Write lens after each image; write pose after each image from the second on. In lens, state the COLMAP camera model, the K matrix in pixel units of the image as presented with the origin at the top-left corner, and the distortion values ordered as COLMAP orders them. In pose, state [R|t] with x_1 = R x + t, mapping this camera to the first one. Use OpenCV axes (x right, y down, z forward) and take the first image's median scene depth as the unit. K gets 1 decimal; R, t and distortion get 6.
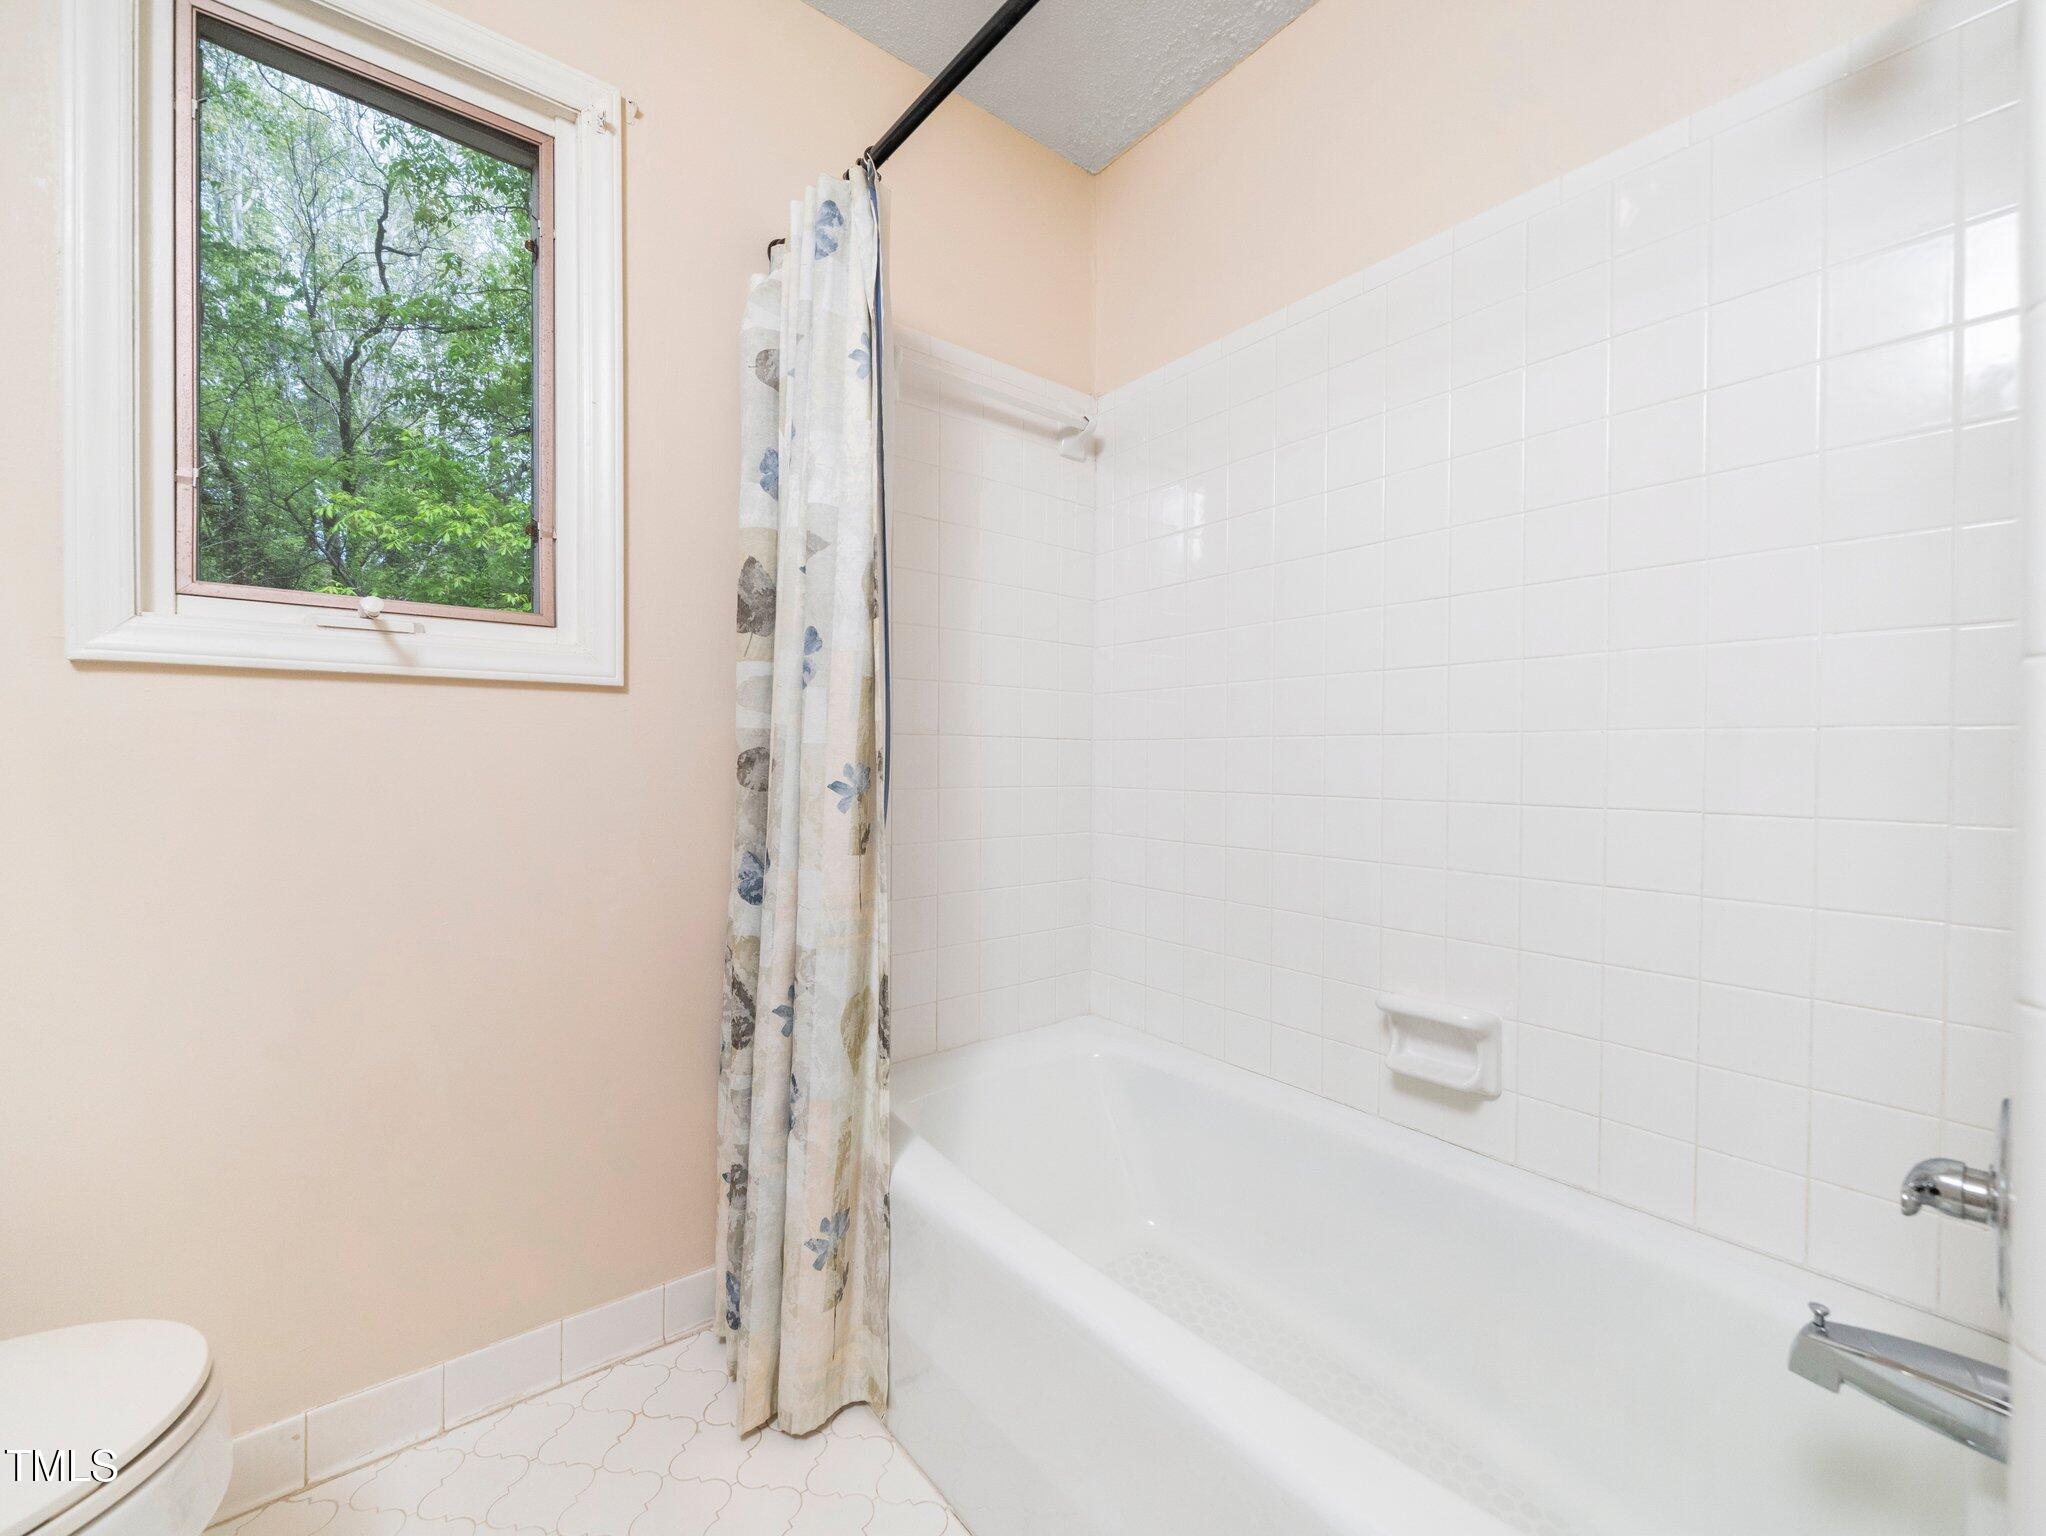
lens RADIAL K [[831.6, 0, 1025.7], [0, 831.6, 762.8], [0, 0, 1]] dist [-0.001946, 0.000028]
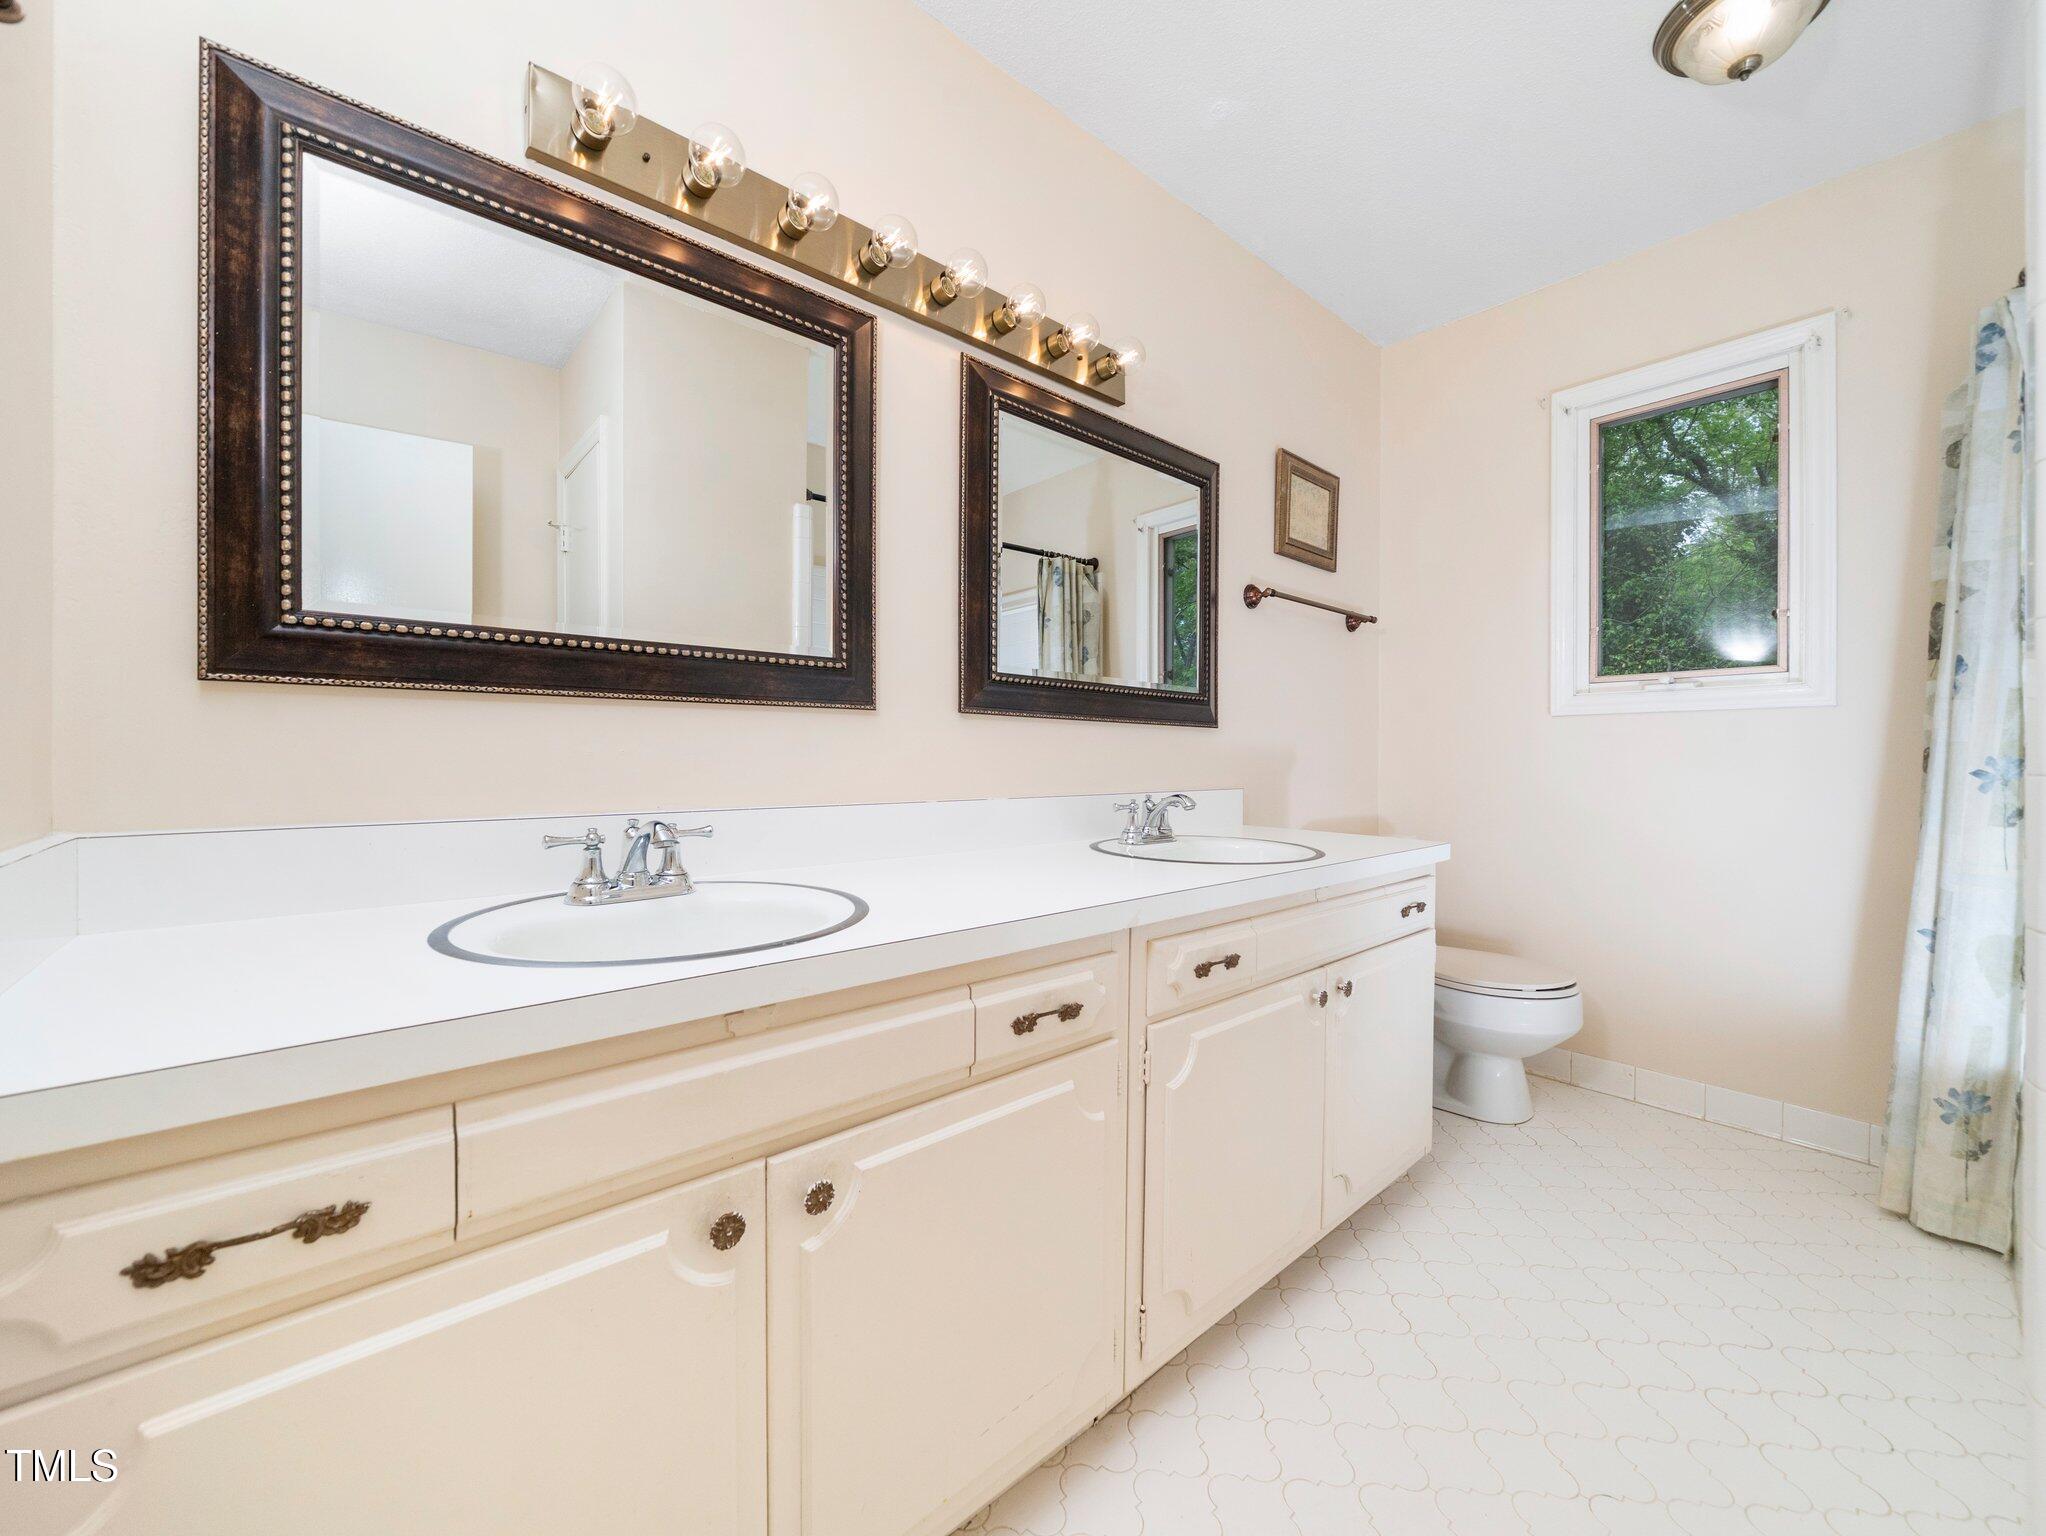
lens RADIAL K [[811.1, 0, 1026.7], [0, 811.1, 760.8], [0, 0, 1]] dist [-0.000775, -0.000082]
pose [[0.033737, 0.010989, -0.999370, 1.013326], [-0.004298, 0.999932, 0.010851, 0.000965], [0.999421, 0.003930, 0.033782, -0.560793]]
